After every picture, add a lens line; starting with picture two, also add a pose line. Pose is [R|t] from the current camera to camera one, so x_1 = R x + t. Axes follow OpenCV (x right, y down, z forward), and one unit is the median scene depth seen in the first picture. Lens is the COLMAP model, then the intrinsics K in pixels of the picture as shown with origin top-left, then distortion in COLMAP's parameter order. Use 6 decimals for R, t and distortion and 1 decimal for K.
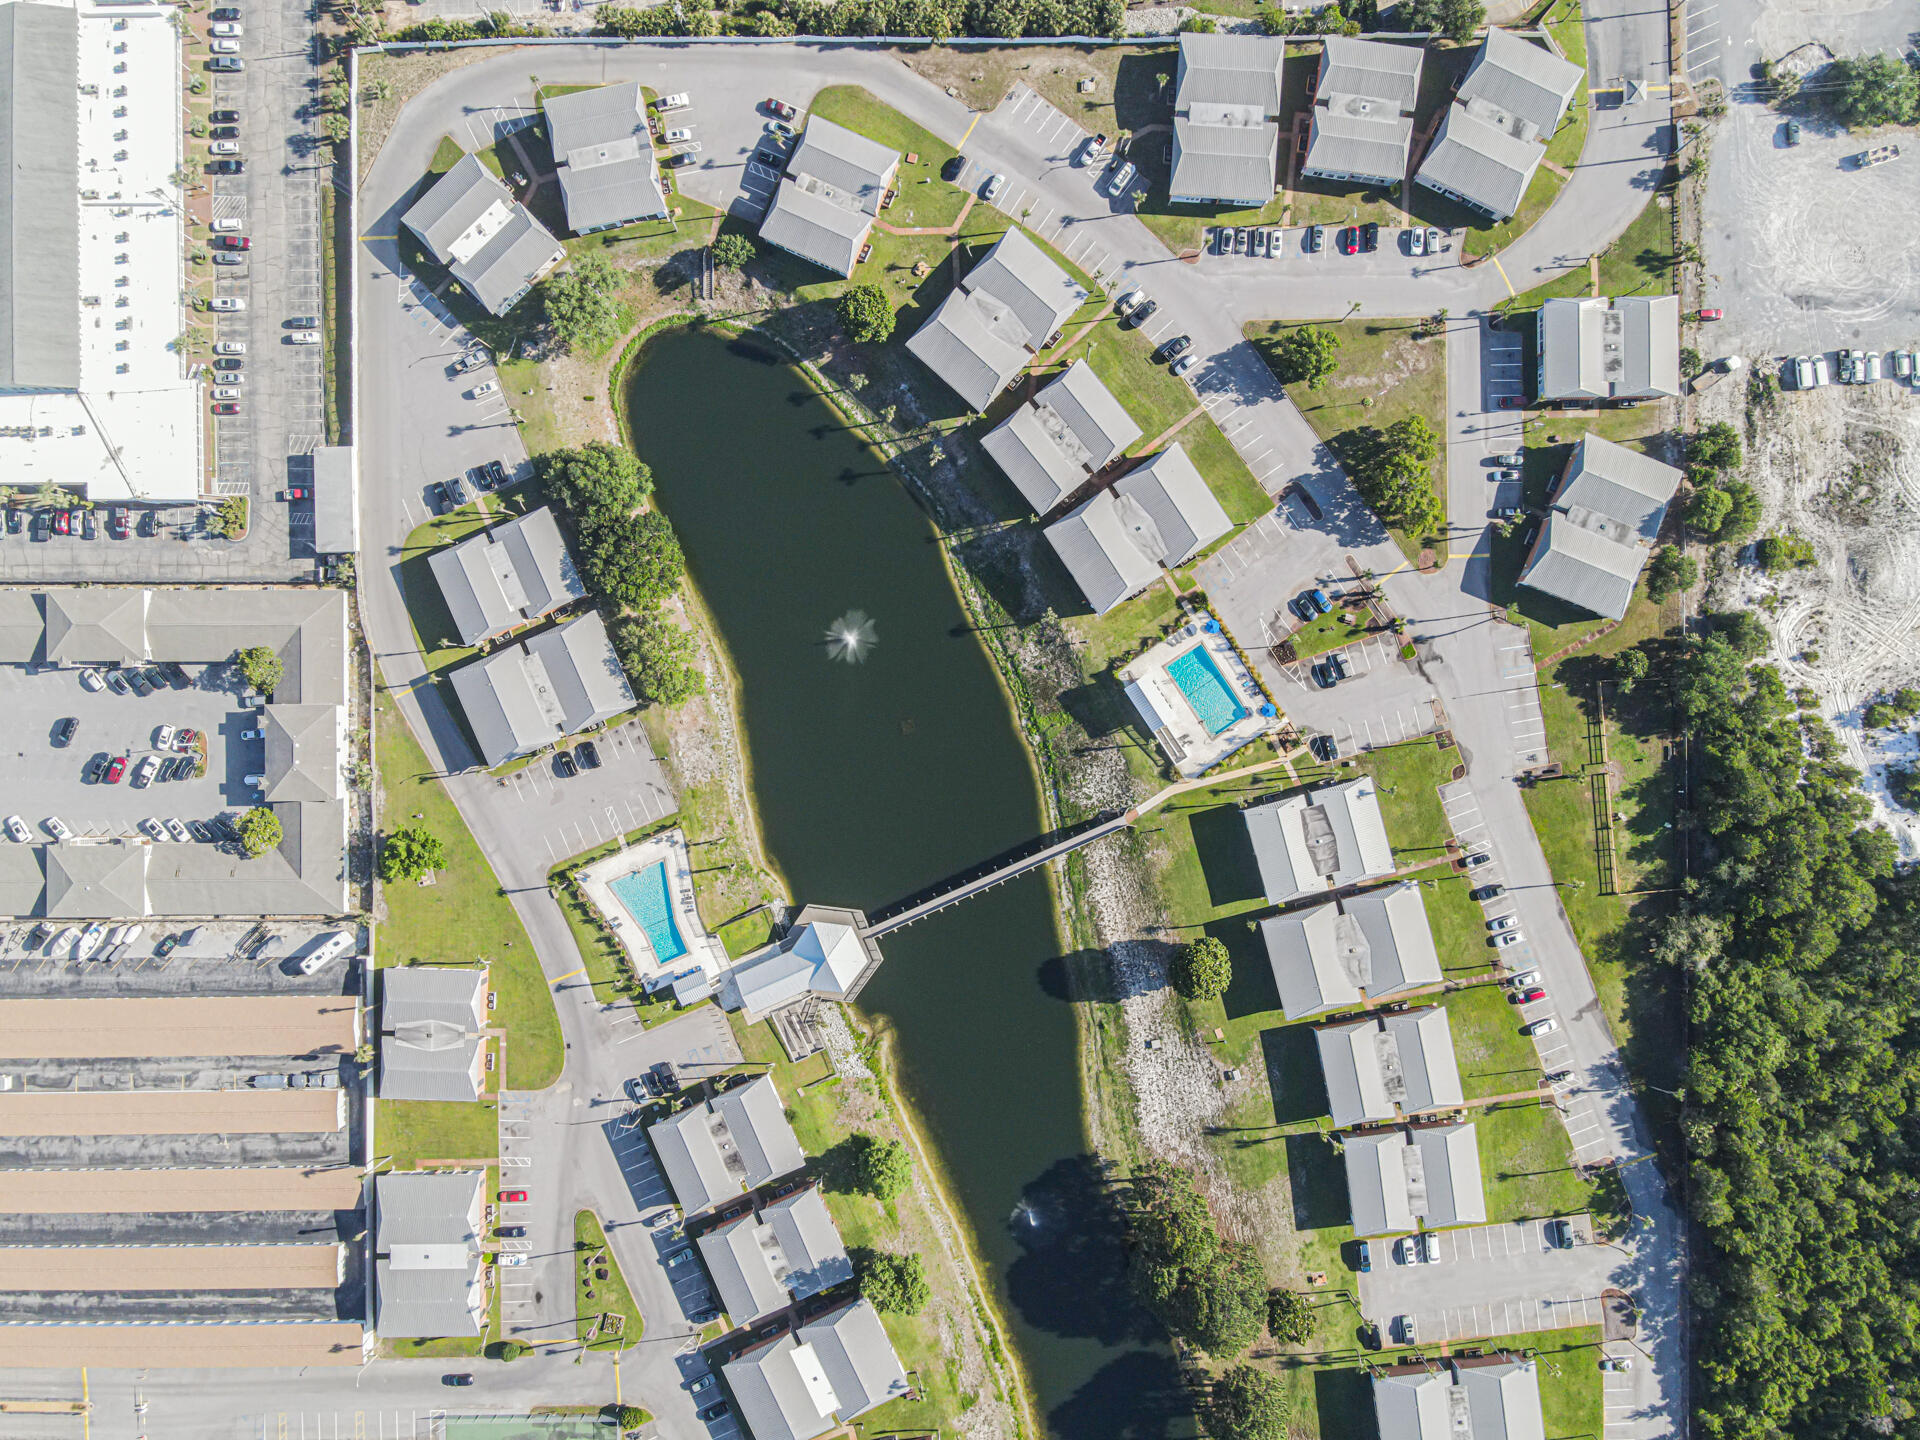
lens RADIAL K [[1386.3, 0, 954.2], [0, 1386.3, 720.2], [0, 0, 1]] dist [0.009356, 0.001644]
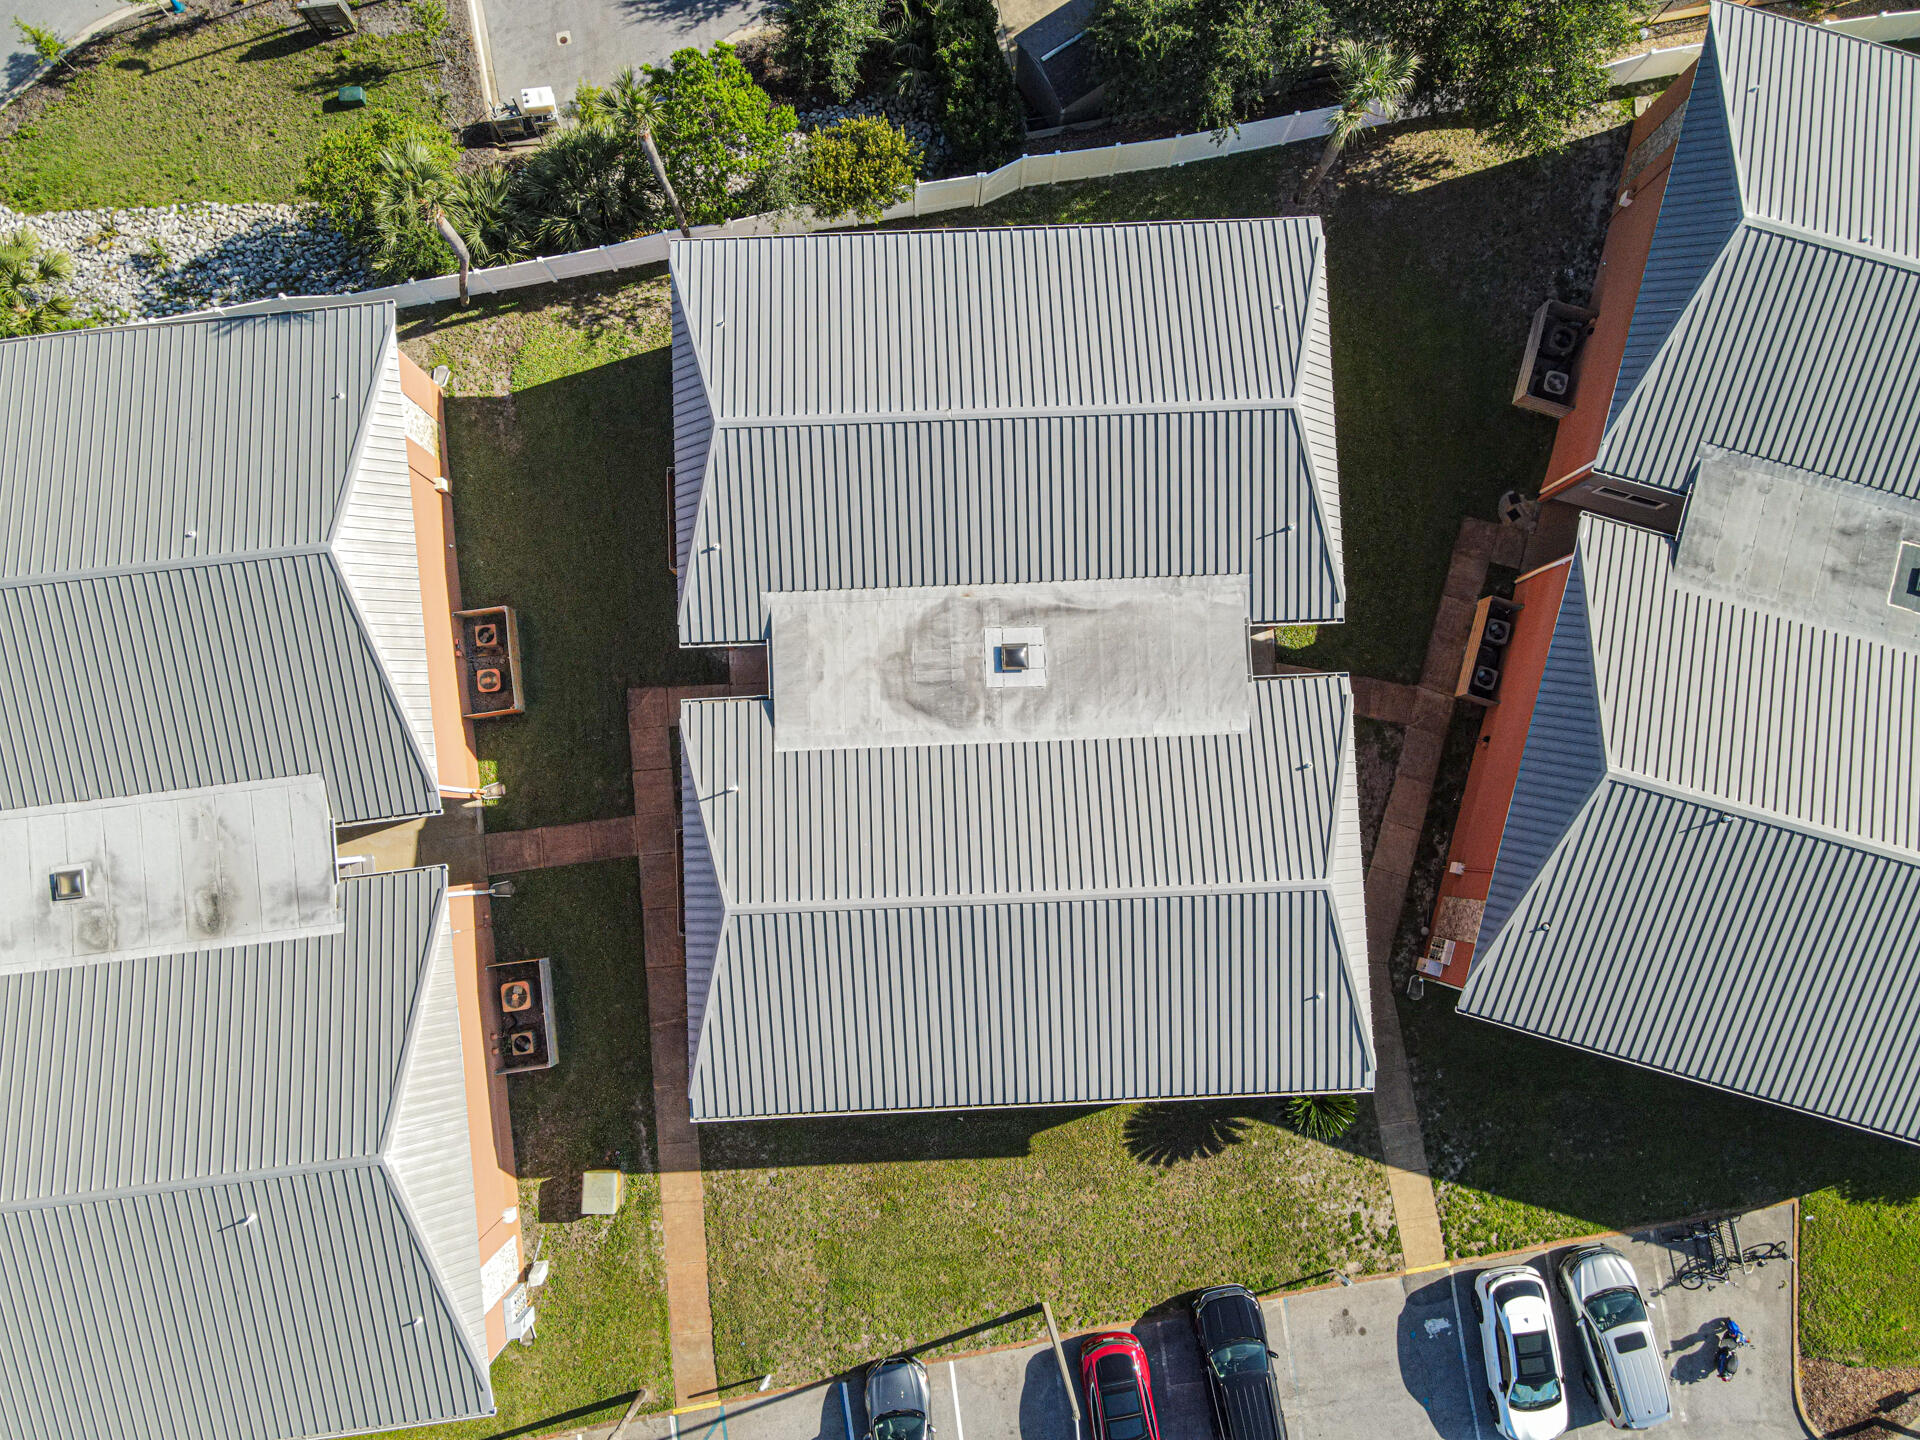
lens RADIAL K [[1397.0, 0, 948.0], [0, 1397.0, 699.1], [0, 0, 1]] dist [0.006580, 0.031159]
pose [[0.983593, -0.177177, 0.033961, 0.278672], [0.179671, 0.979026, -0.096054, -0.417037], [-0.016230, 0.100580, 0.994797, 0.840795]]
